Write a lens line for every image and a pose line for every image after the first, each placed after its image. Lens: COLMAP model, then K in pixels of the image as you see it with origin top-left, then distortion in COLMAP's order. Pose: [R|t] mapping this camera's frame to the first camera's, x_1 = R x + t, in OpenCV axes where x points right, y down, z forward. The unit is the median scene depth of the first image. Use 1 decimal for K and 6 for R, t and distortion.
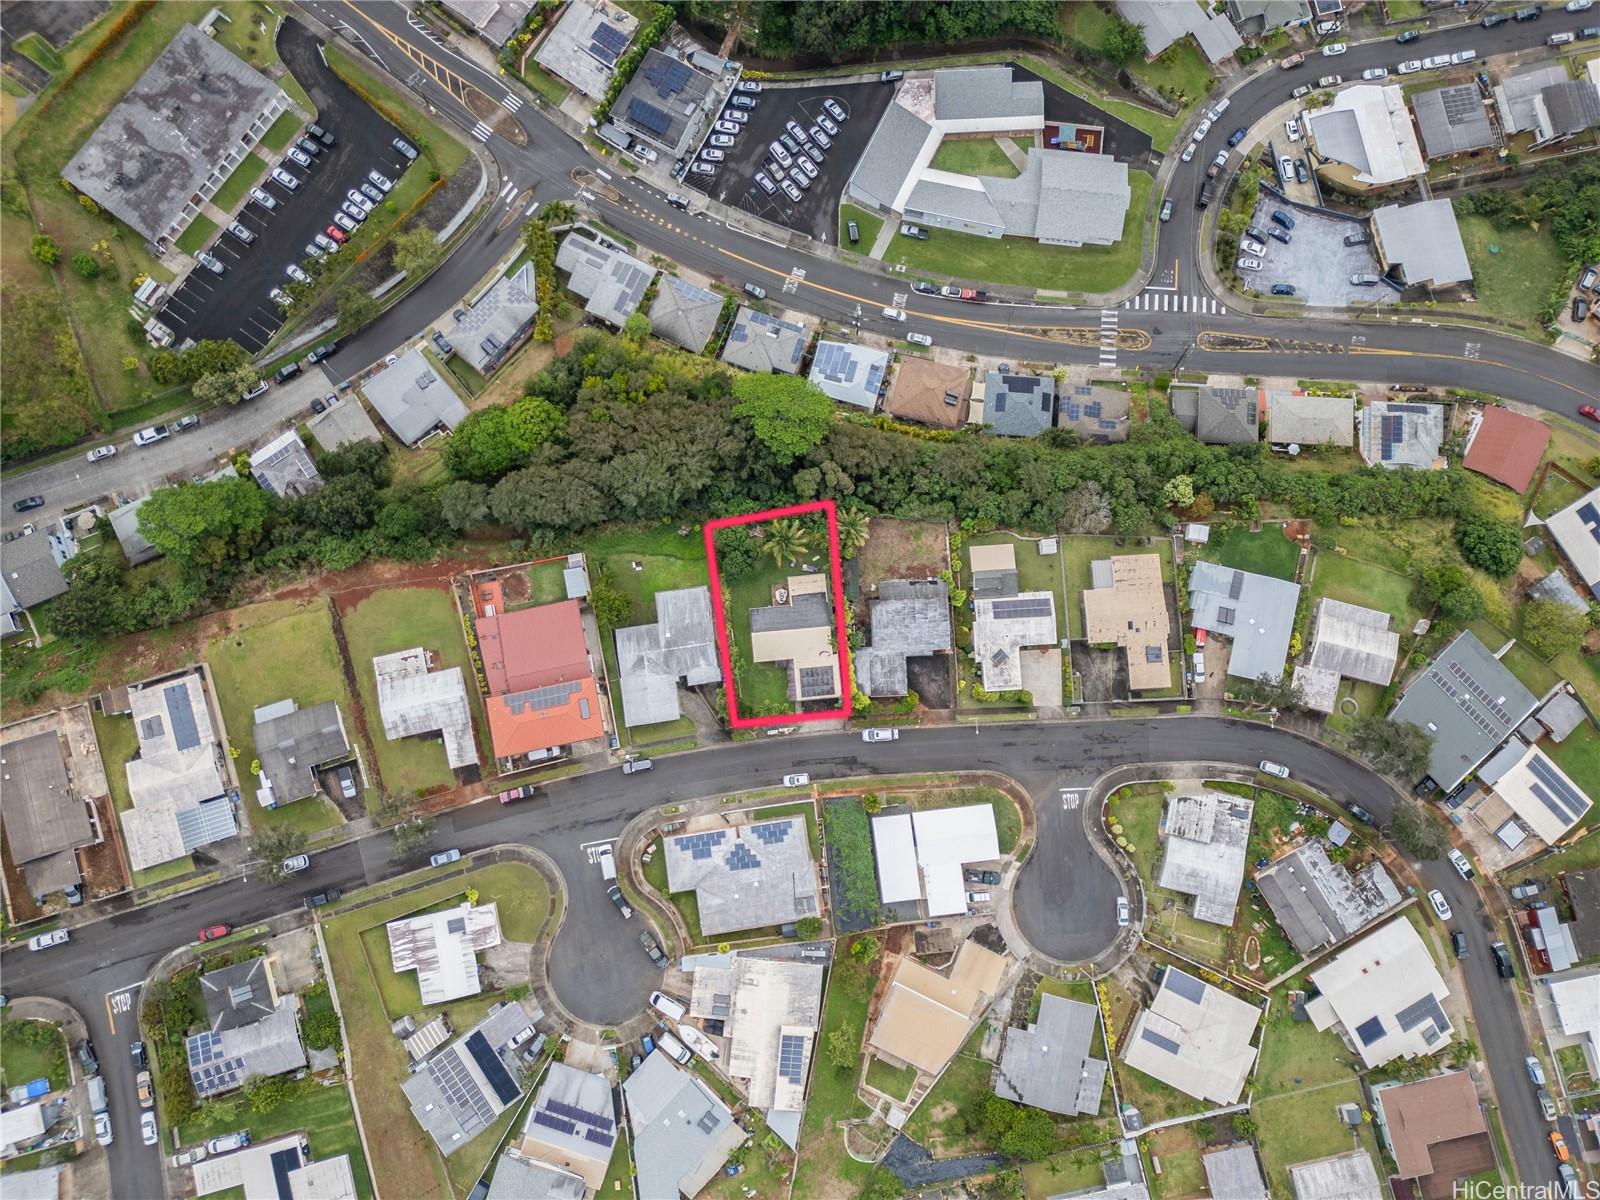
lens RADIAL K [[1126.7, 0, 797.0], [0, 1126.7, 595.0], [0, 0, 1]] dist [0.011506, 0.002394]
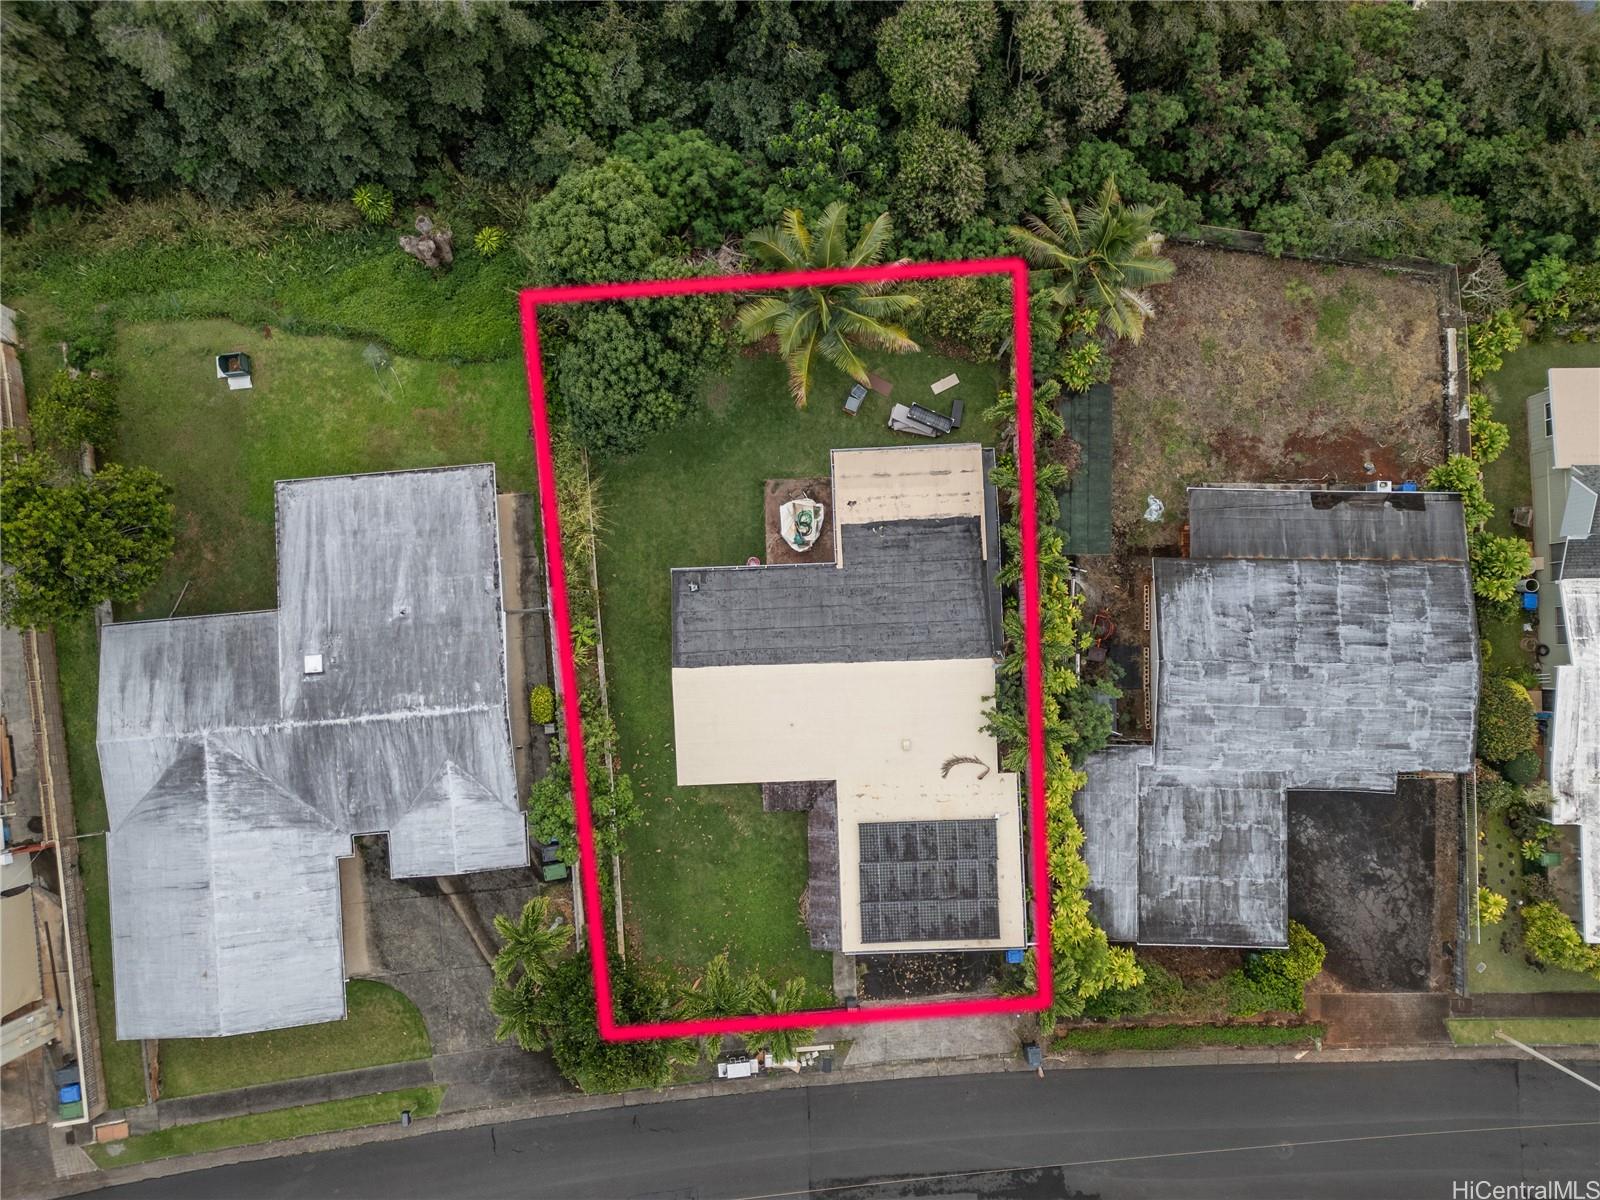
lens RADIAL K [[1126.7, 0, 799.0], [0, 1126.7, 601.1], [0, 0, 1]] dist [0.011506, 0.002394]
pose [[0.998229, 0.054974, -0.022729, -0.007921], [-0.053199, 0.995953, 0.072444, -0.000014], [0.026620, -0.071107, 0.997113, 0.745165]]
